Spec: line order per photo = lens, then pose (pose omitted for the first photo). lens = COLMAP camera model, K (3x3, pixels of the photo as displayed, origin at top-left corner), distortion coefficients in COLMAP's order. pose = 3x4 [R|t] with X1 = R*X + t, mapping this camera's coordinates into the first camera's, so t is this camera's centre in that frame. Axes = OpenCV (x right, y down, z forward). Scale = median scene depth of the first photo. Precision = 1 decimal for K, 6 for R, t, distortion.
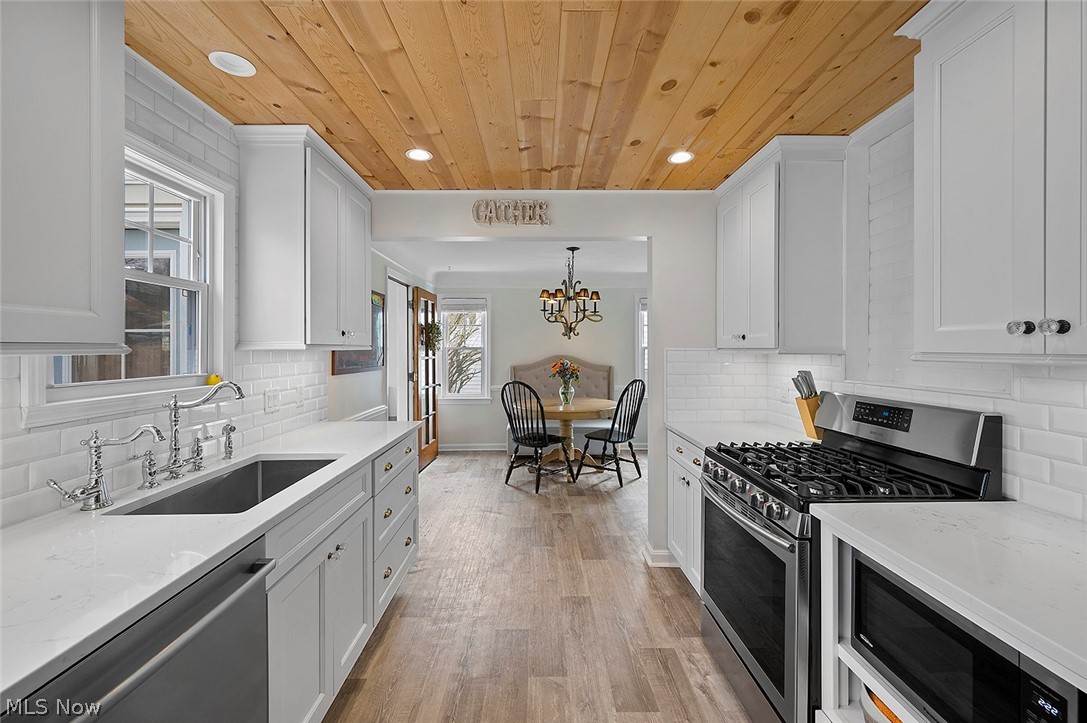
lens RADIAL K [[434.0, 0, 538.3], [0, 434.0, 355.2], [0, 0, 1]] dist [-0.002841, 0.000781]
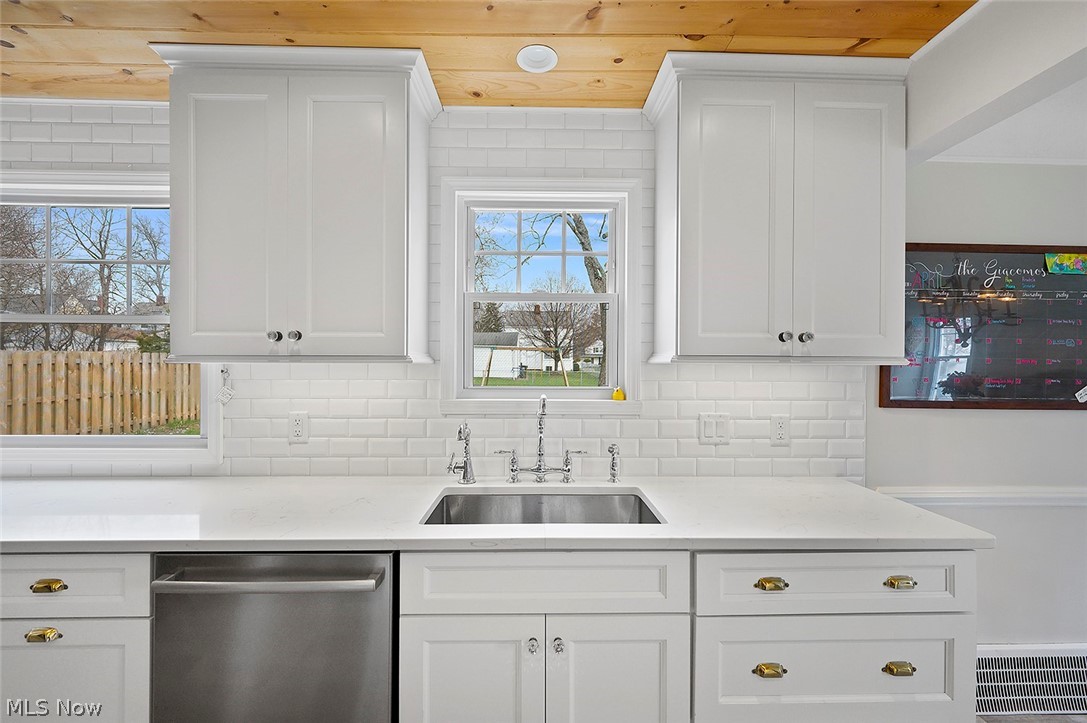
lens RADIAL K [[458.7, 0, 541.0], [0, 458.7, 363.2], [0, 0, 1]] dist [-0.000754, -0.000256]
pose [[0.016715, 0.003587, -0.999854, 0.261727], [-0.021644, 0.999761, 0.003225, -0.010685], [0.999626, 0.021587, 0.016788, 0.883047]]
